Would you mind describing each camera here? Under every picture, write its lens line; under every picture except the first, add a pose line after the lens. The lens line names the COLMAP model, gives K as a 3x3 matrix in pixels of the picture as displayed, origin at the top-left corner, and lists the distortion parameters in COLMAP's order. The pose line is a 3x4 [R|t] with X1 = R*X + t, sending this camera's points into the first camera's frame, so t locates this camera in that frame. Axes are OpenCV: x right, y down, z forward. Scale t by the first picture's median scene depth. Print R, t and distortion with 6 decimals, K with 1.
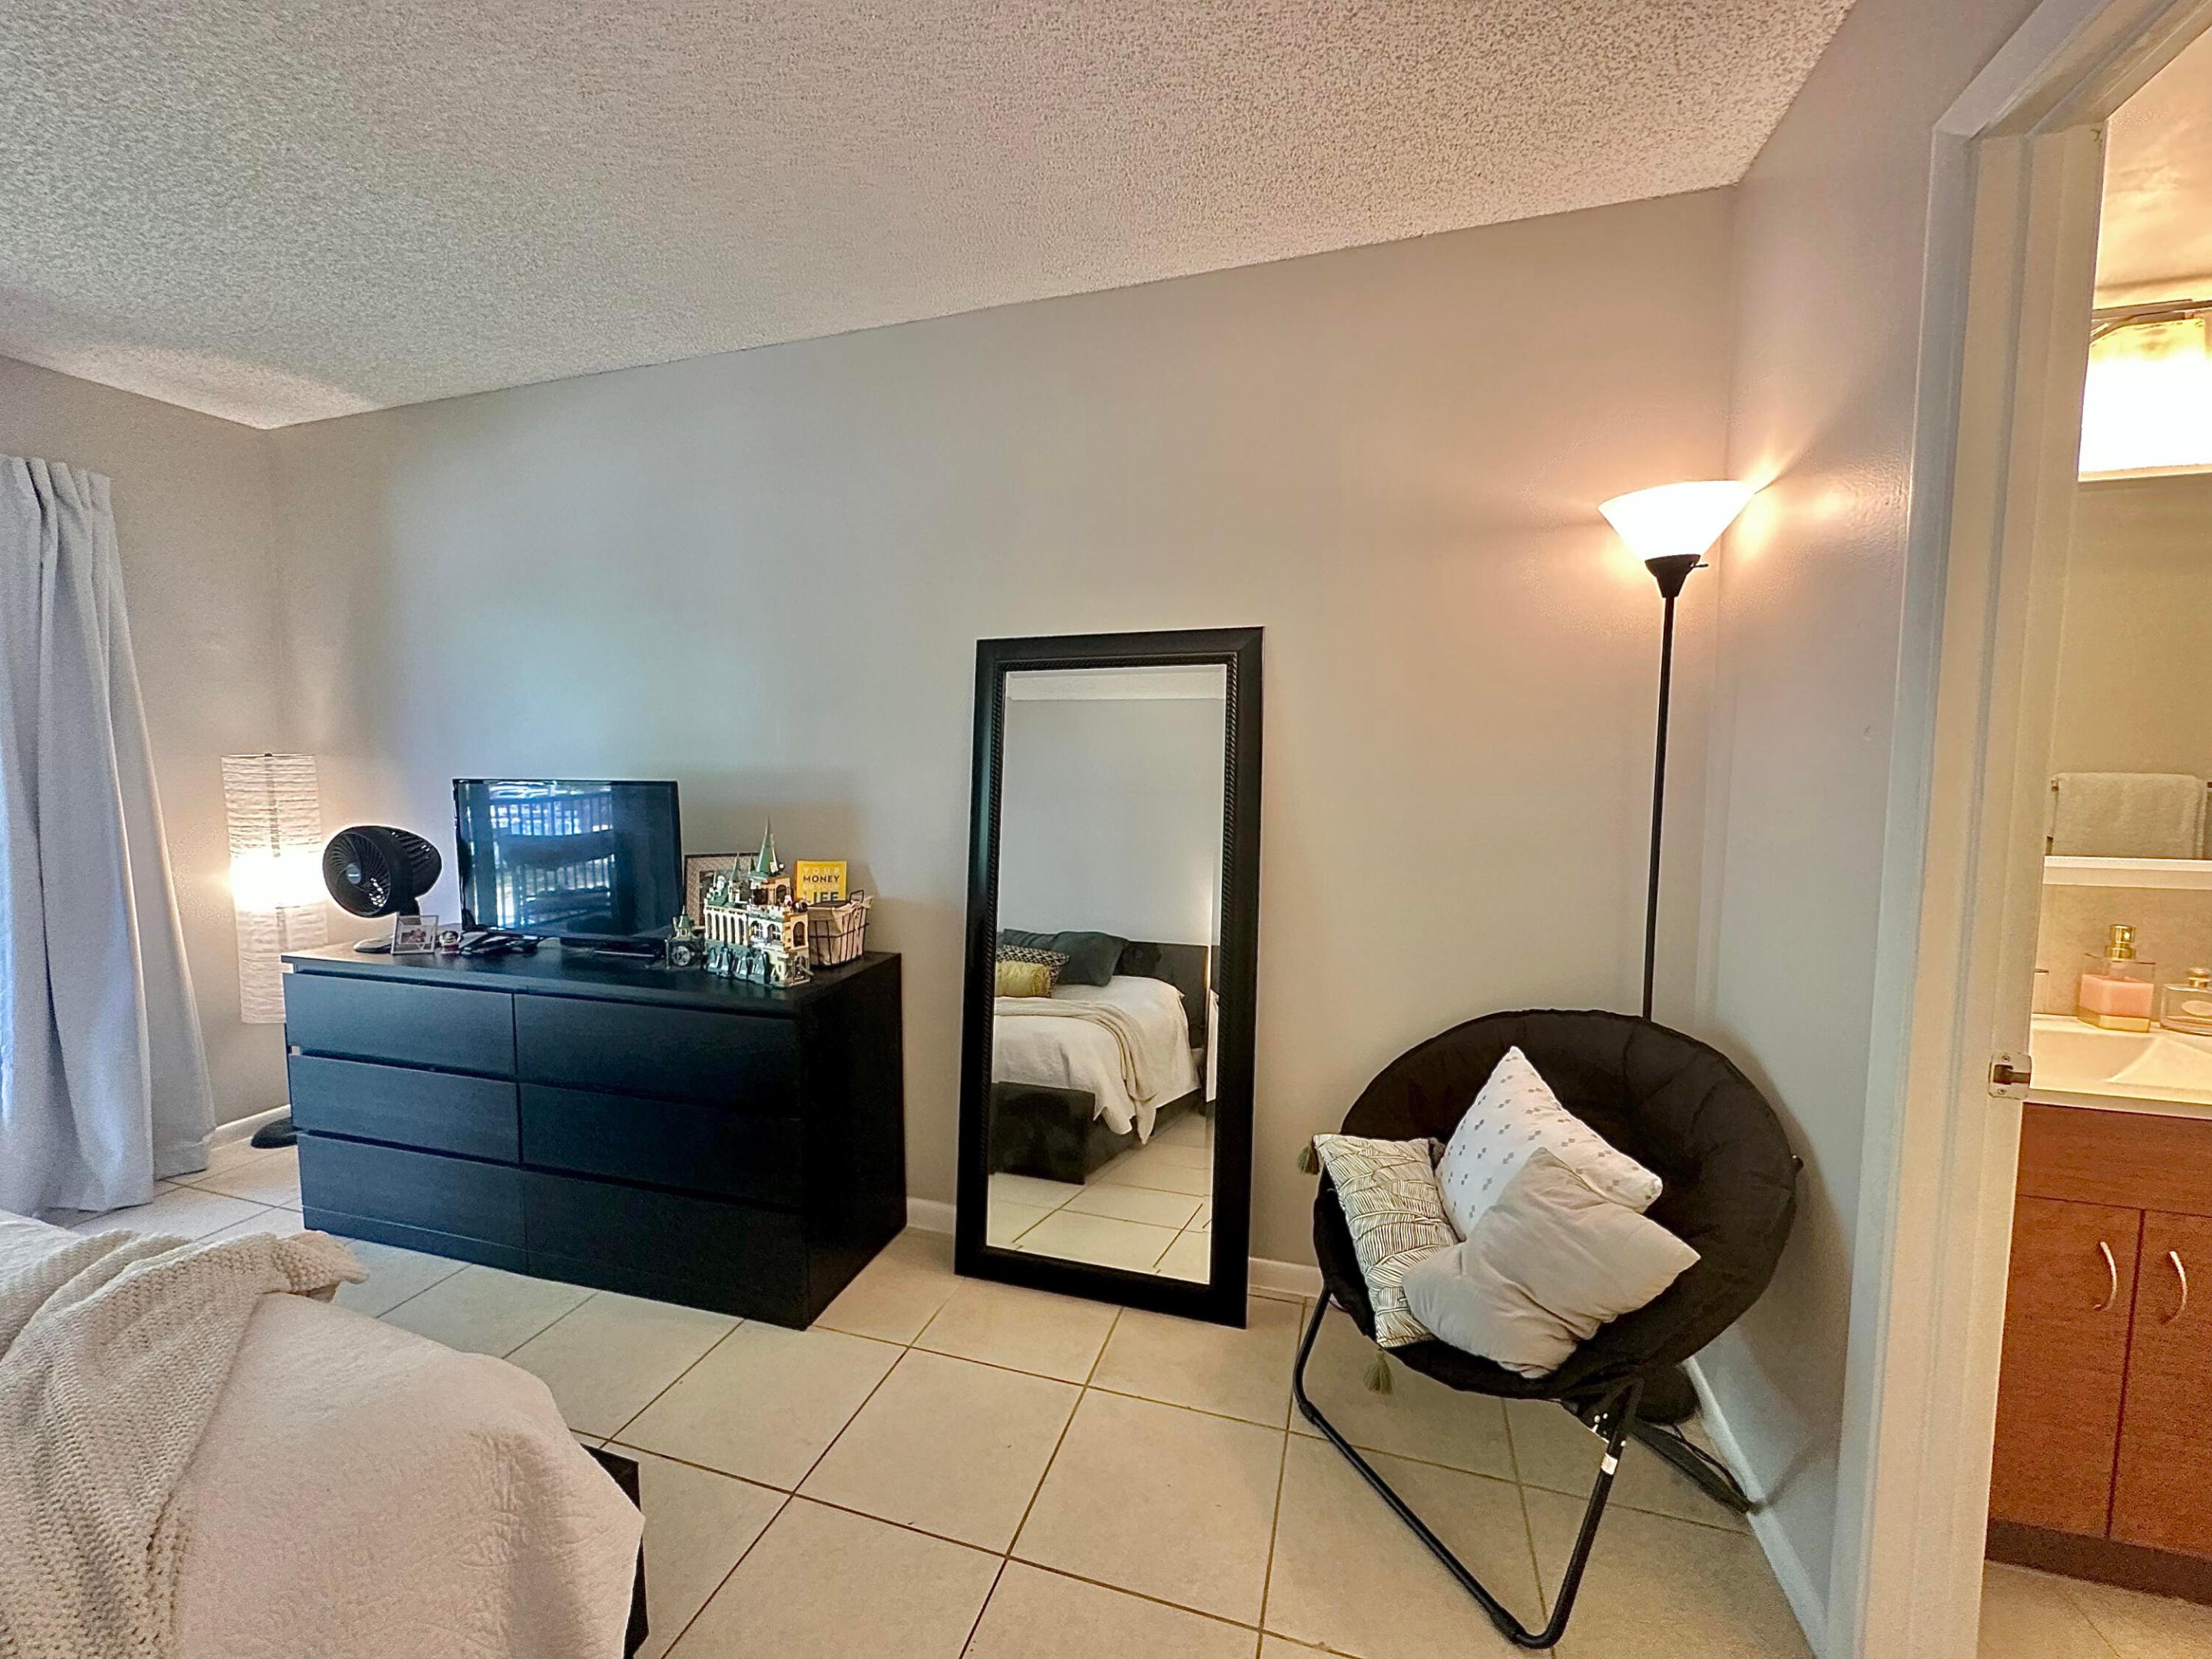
lens RADIAL K [[881.5, 0, 1106.0], [0, 881.5, 829.5], [0, 0, 1]] dist [-0.001088, -0.000277]
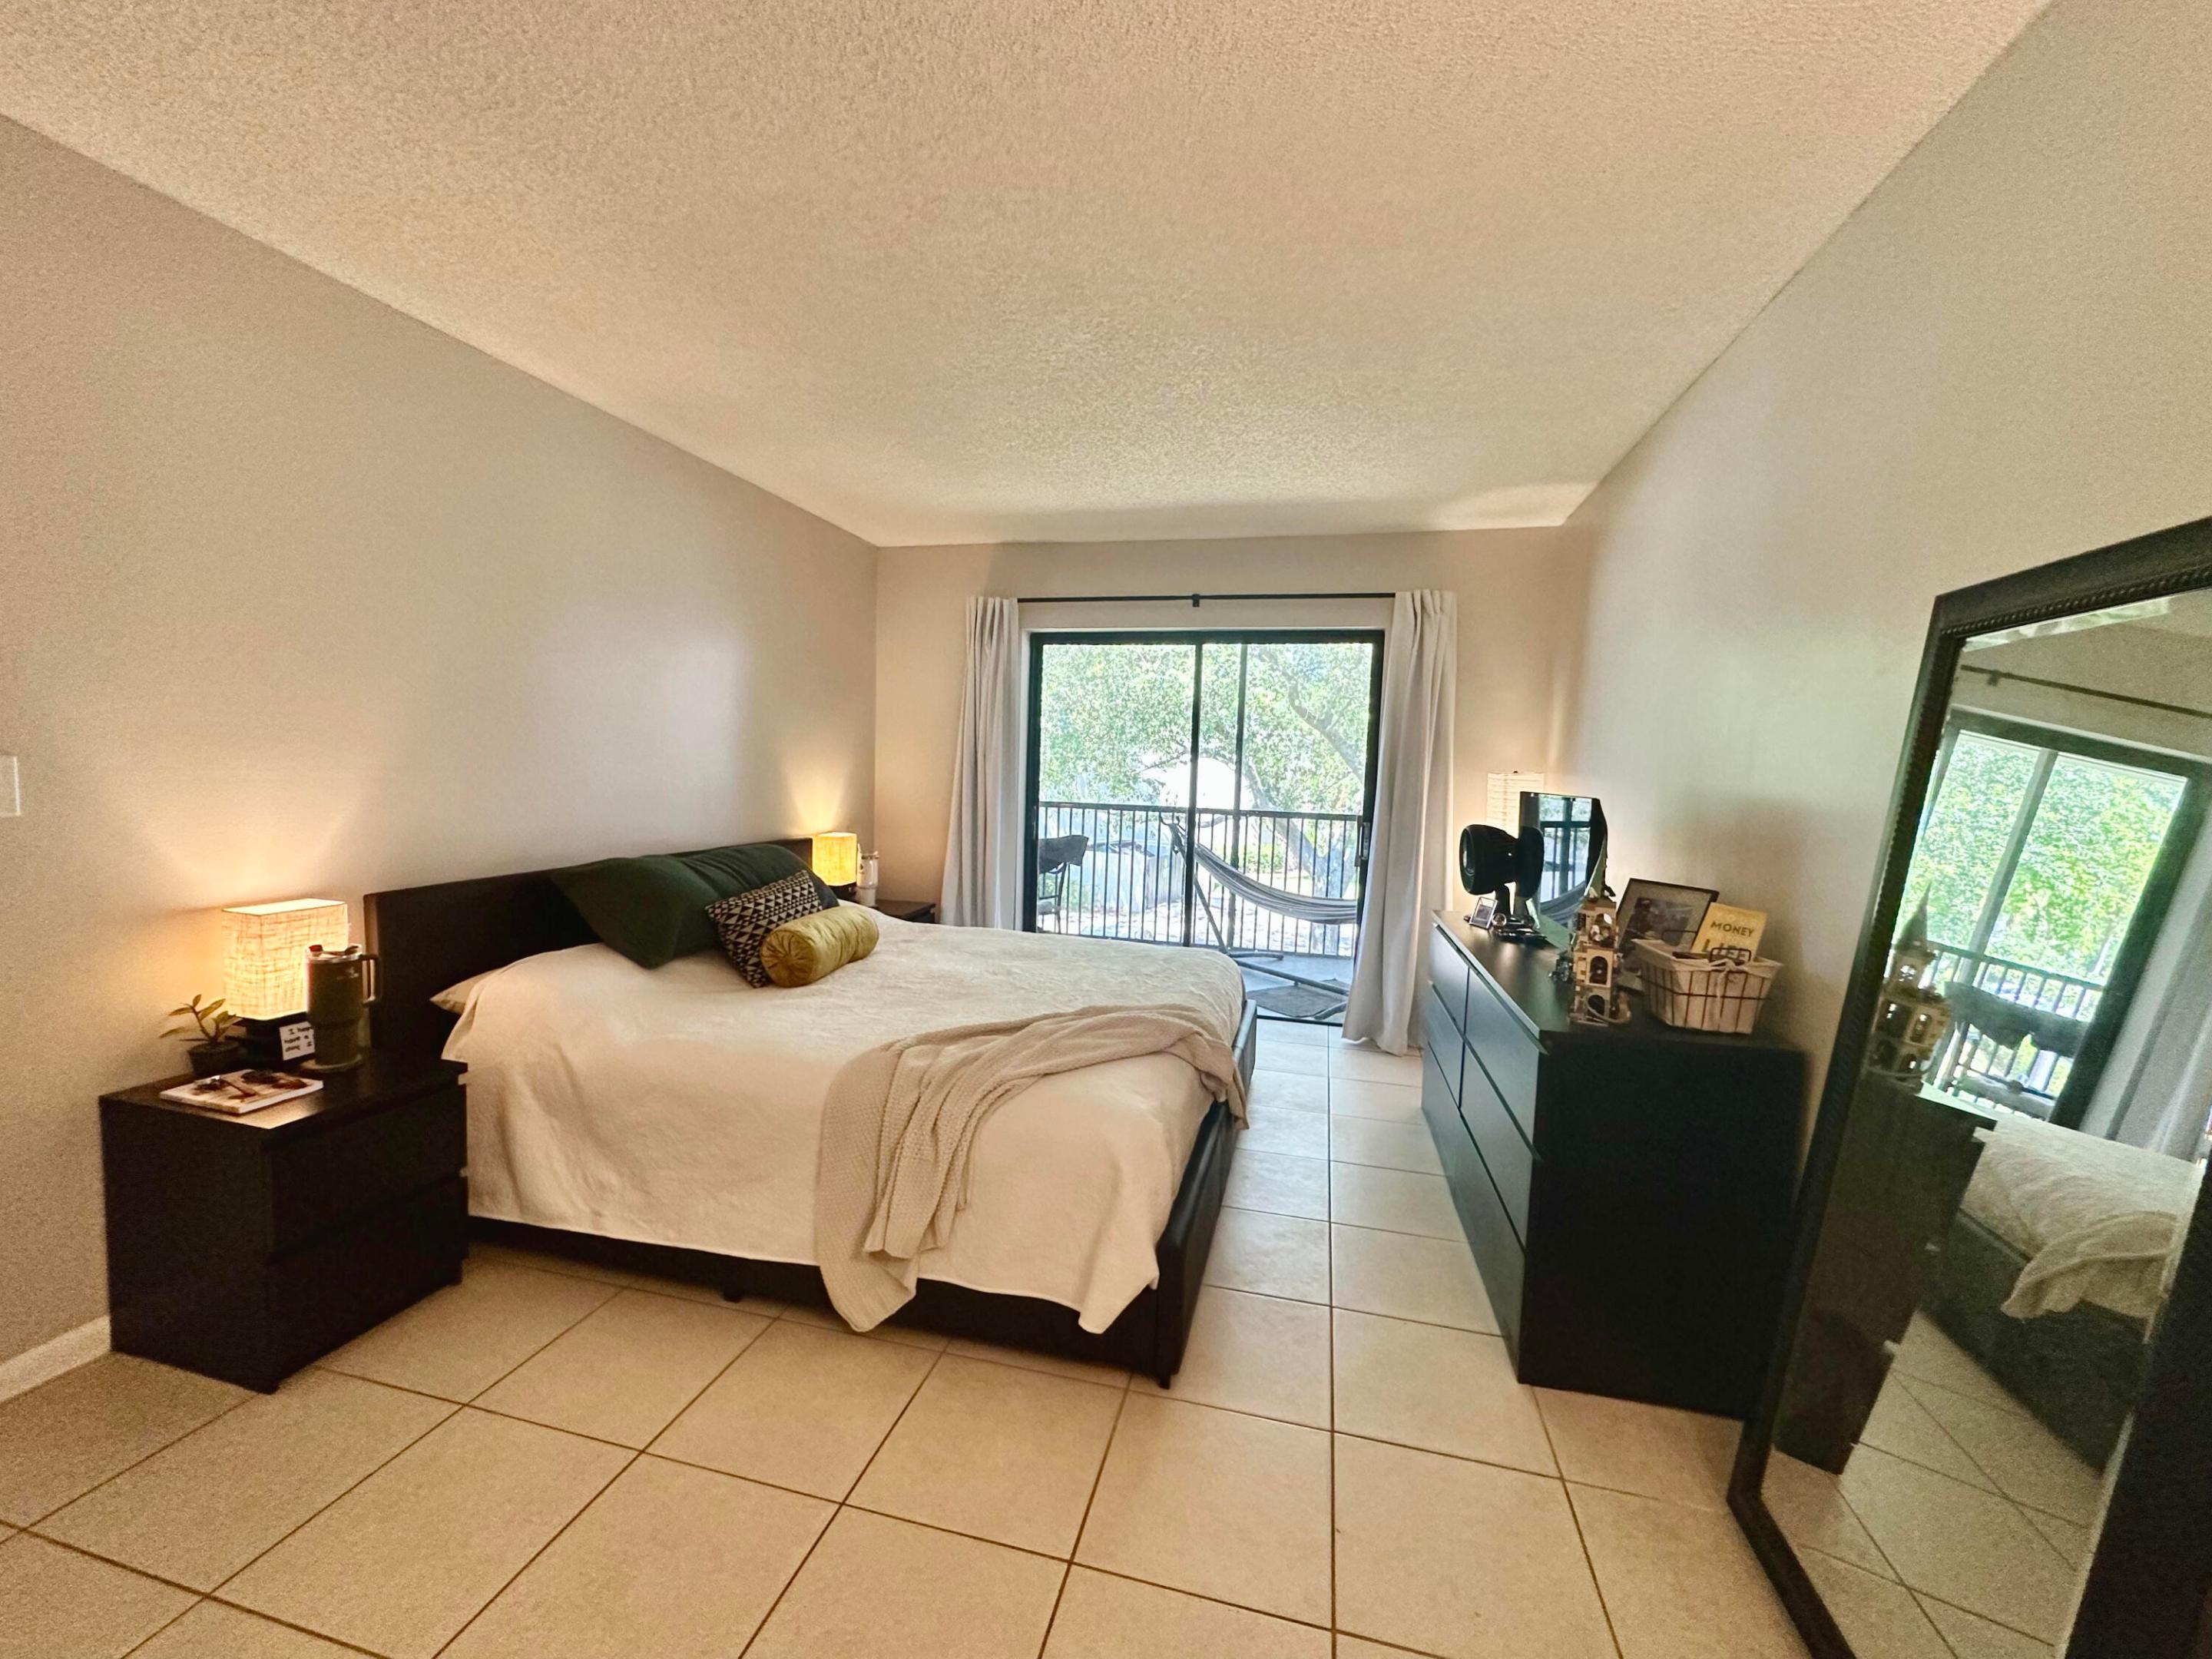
lens RADIAL K [[884.8, 0, 1100.4], [0, 884.8, 822.8], [0, 0, 1]] dist [0.000629, 0.000511]
pose [[0.043321, 0.066319, -0.996858, 0.496411], [-0.112006, 0.991826, 0.061117, -0.026584], [0.992763, 0.109006, 0.050395, 0.425481]]
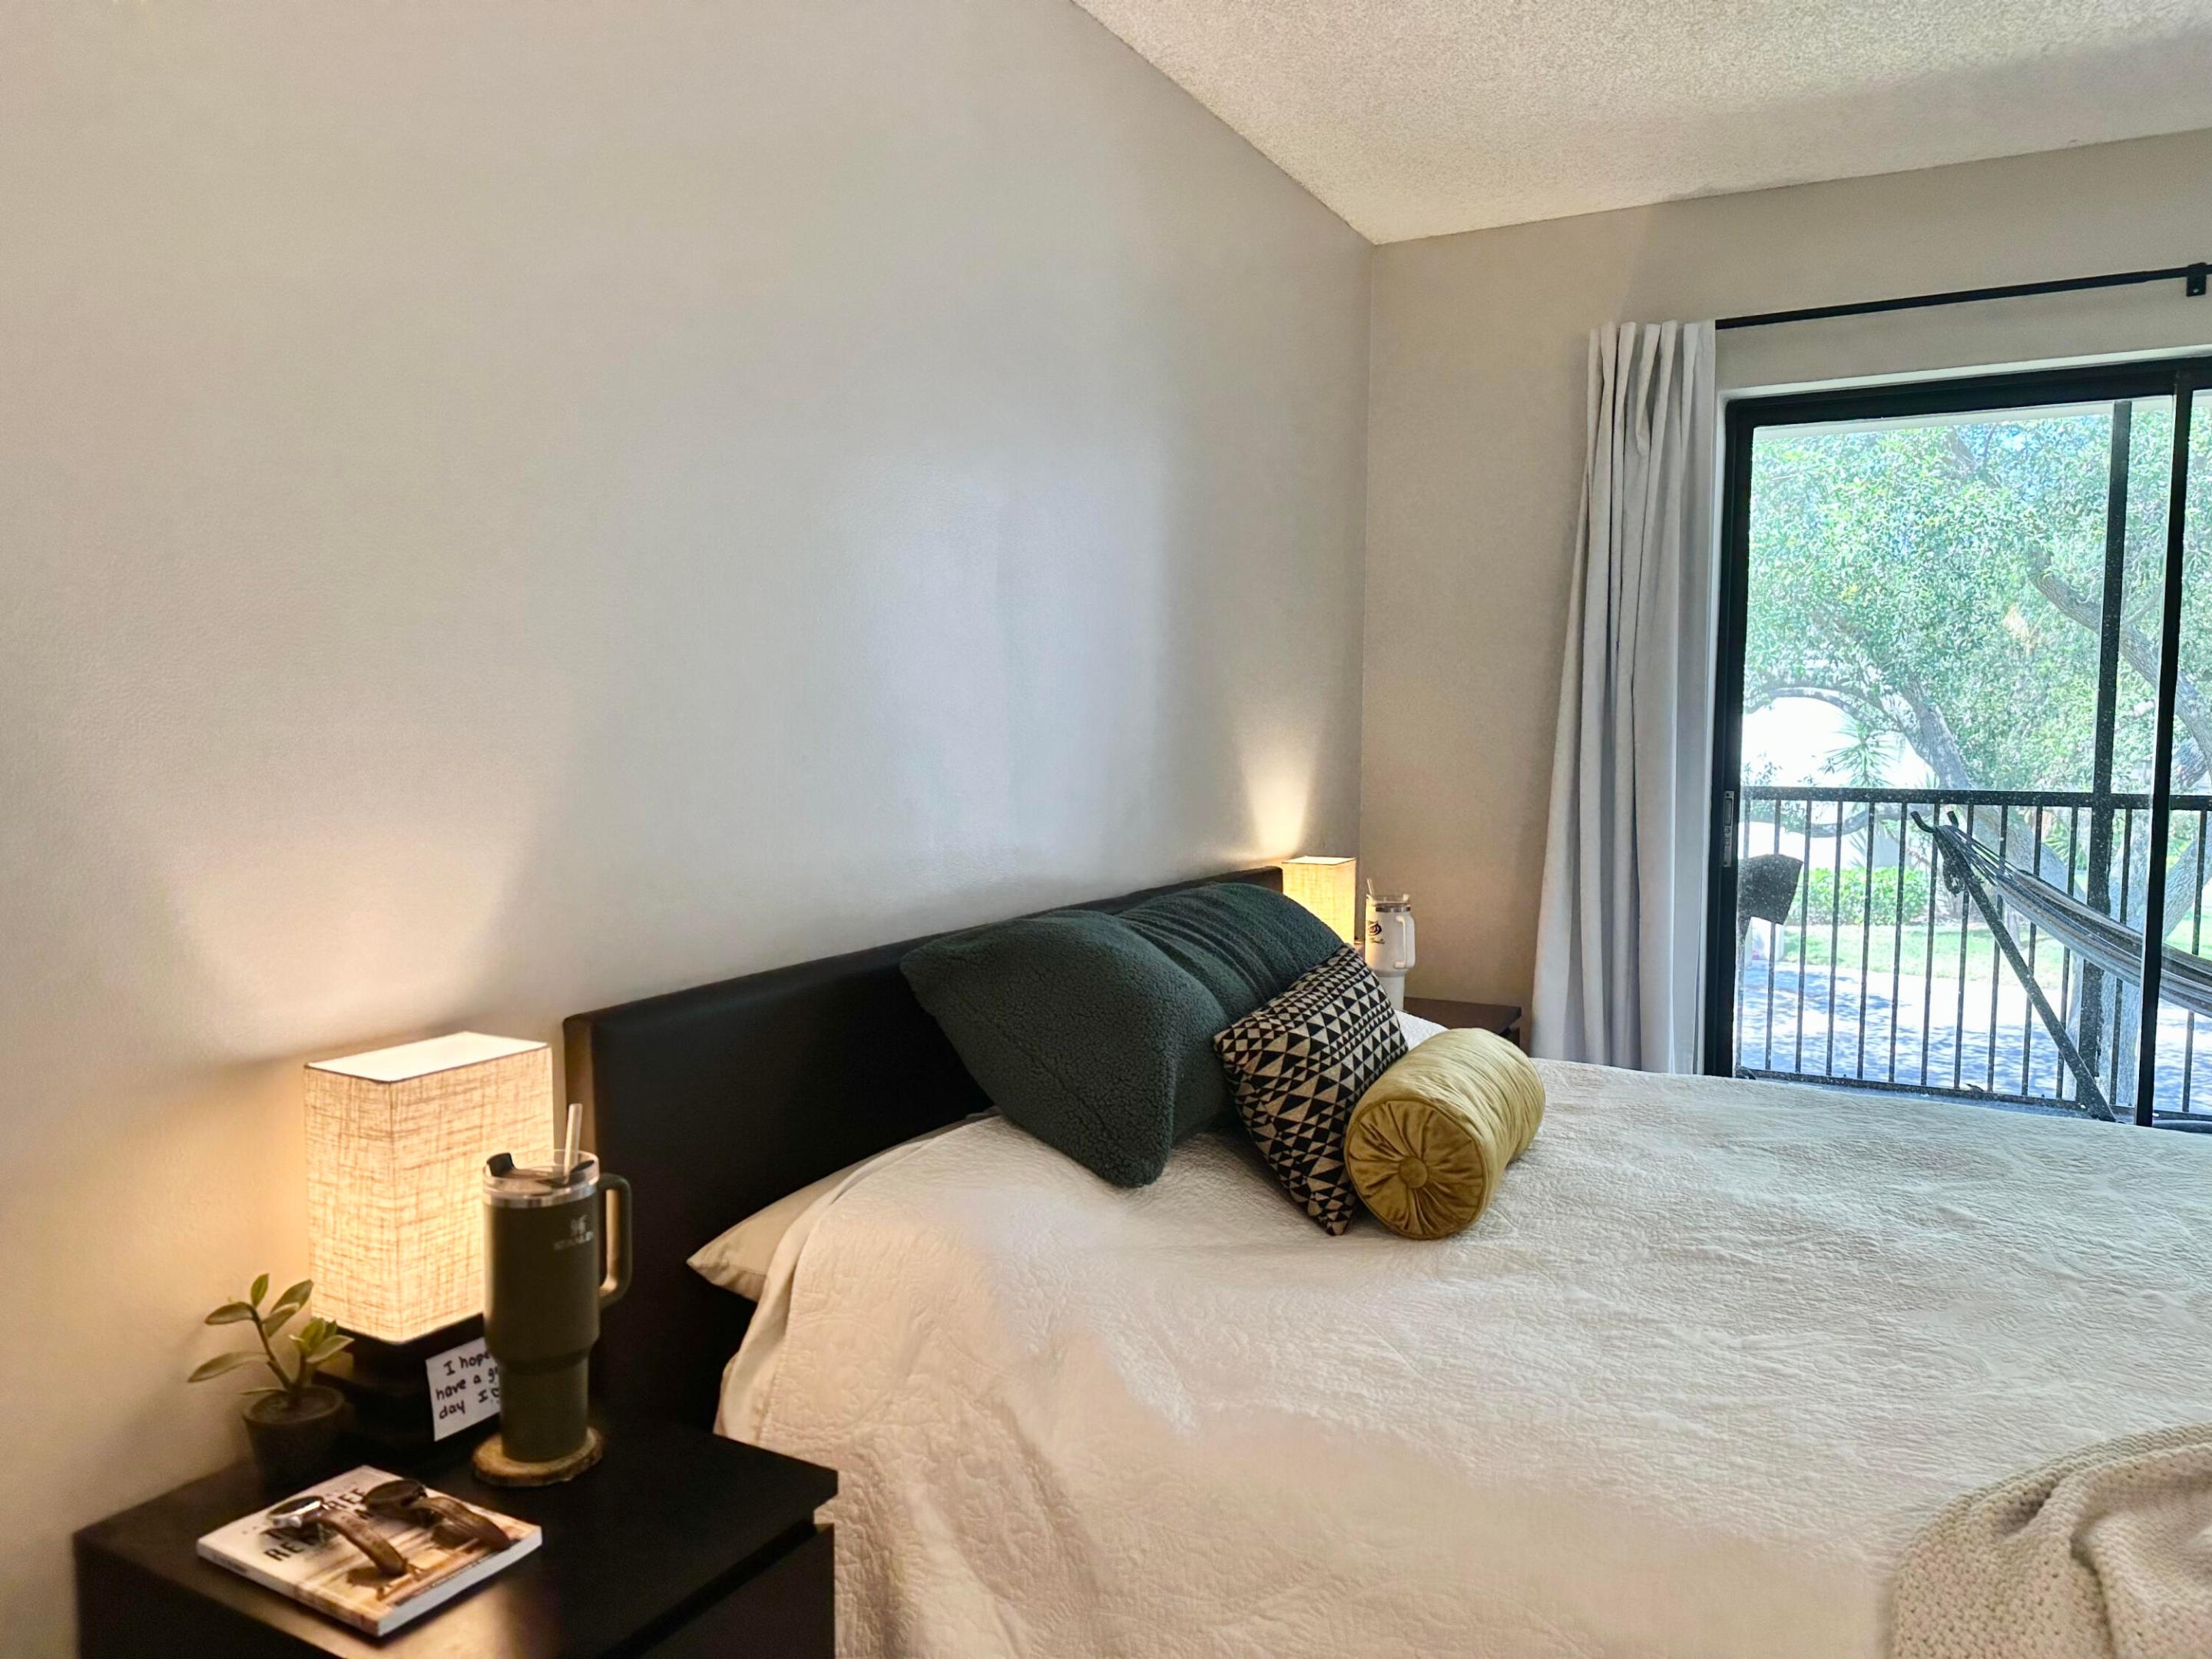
lens RADIAL K [[1544.9, 0, 1114.1], [0, 1544.9, 834.6], [0, 0, 1]] dist [0.066900, -0.101613]
pose [[-0.198609, 0.069482, -0.977613, 0.113427], [-0.082387, 0.992770, 0.087297, 0.039656], [0.976610, 0.097880, -0.191449, 0.024199]]
